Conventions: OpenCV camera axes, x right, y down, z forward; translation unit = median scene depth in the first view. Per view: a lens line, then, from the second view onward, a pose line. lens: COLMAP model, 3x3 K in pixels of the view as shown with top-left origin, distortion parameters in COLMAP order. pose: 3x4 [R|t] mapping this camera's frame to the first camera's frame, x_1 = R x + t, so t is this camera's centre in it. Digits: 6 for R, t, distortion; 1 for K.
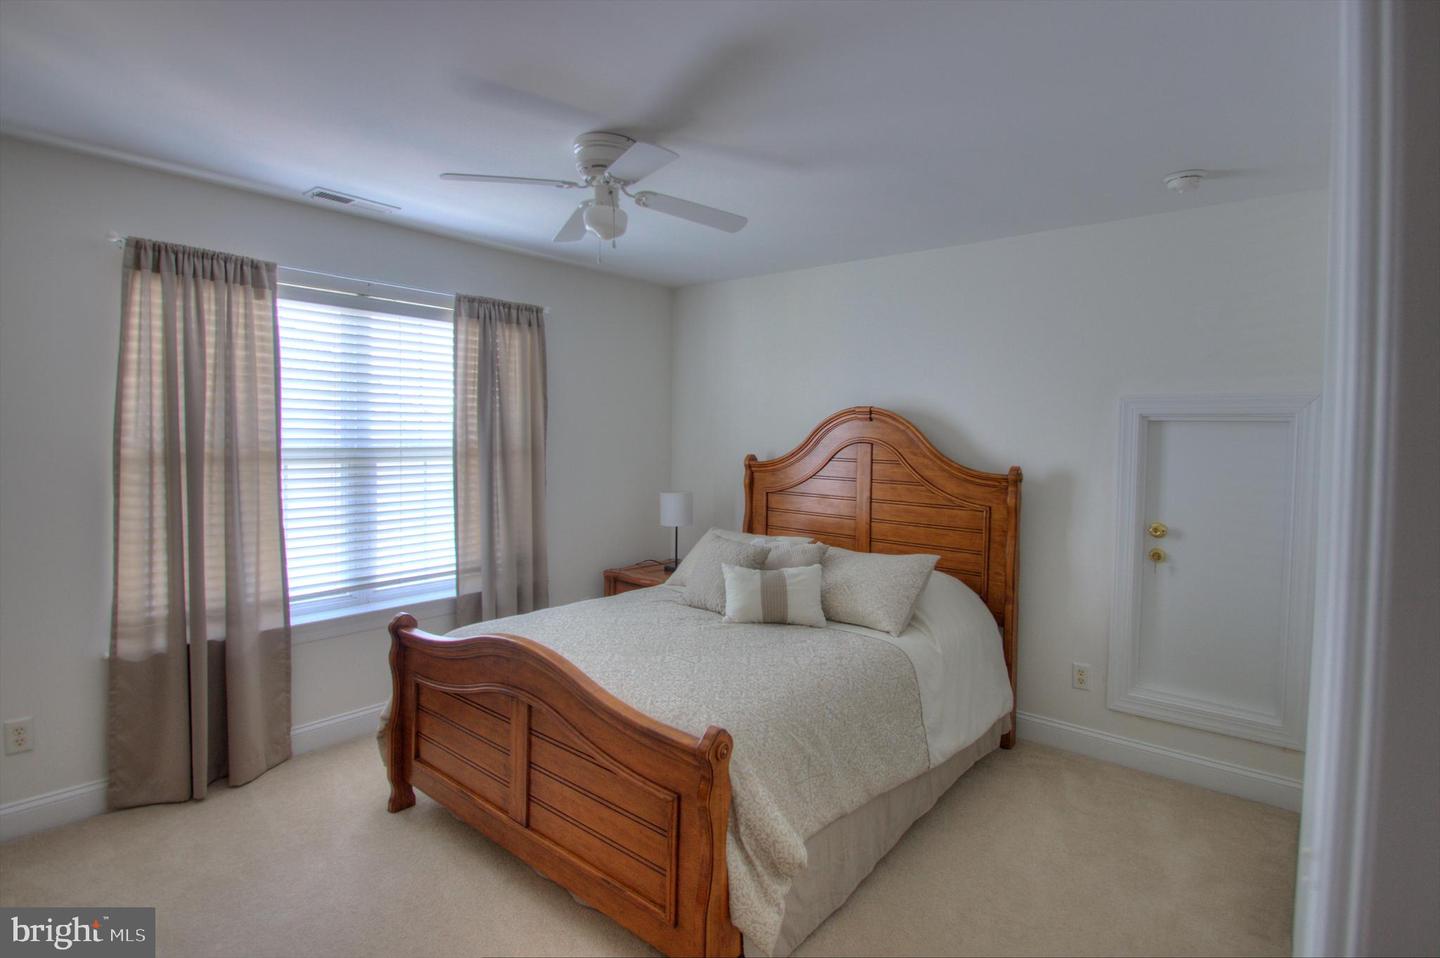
lens RADIAL K [[721.1, 0, 717.0], [0, 721.1, 472.6], [0, 0, 1]] dist [-0.001944, -0.000220]
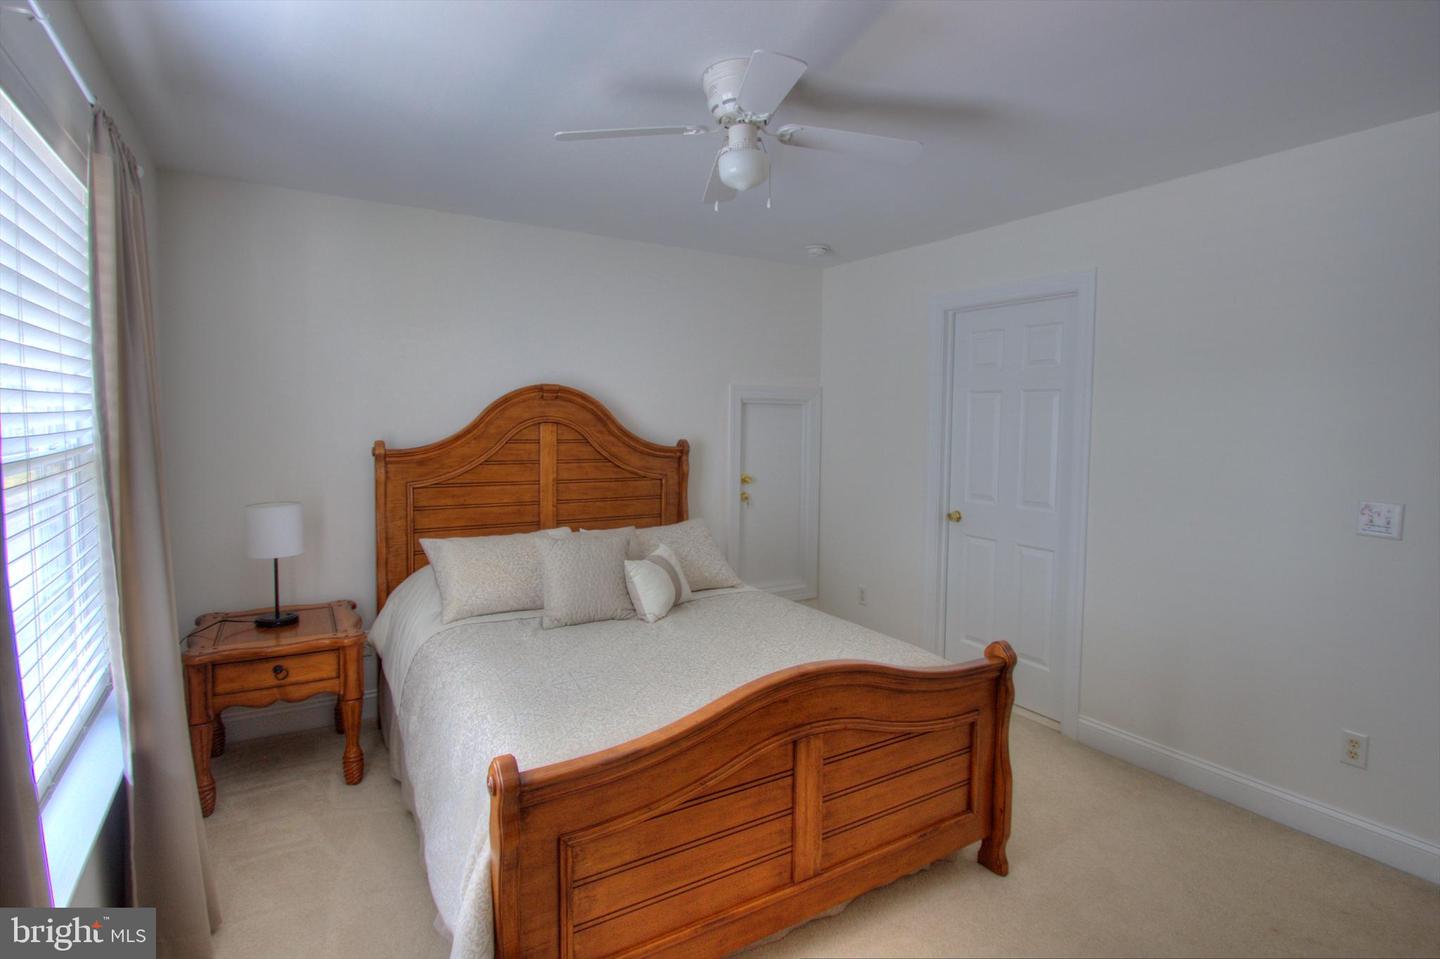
lens RADIAL K [[721.1, 0, 715.8], [0, 721.1, 475.2], [0, 0, 1]] dist [-0.001944, -0.000220]
pose [[0.317549, -0.088117, 0.944139, -0.717444], [0.048352, 0.995882, 0.076684, -0.039097], [-0.947008, 0.021300, 0.320503, 0.550508]]
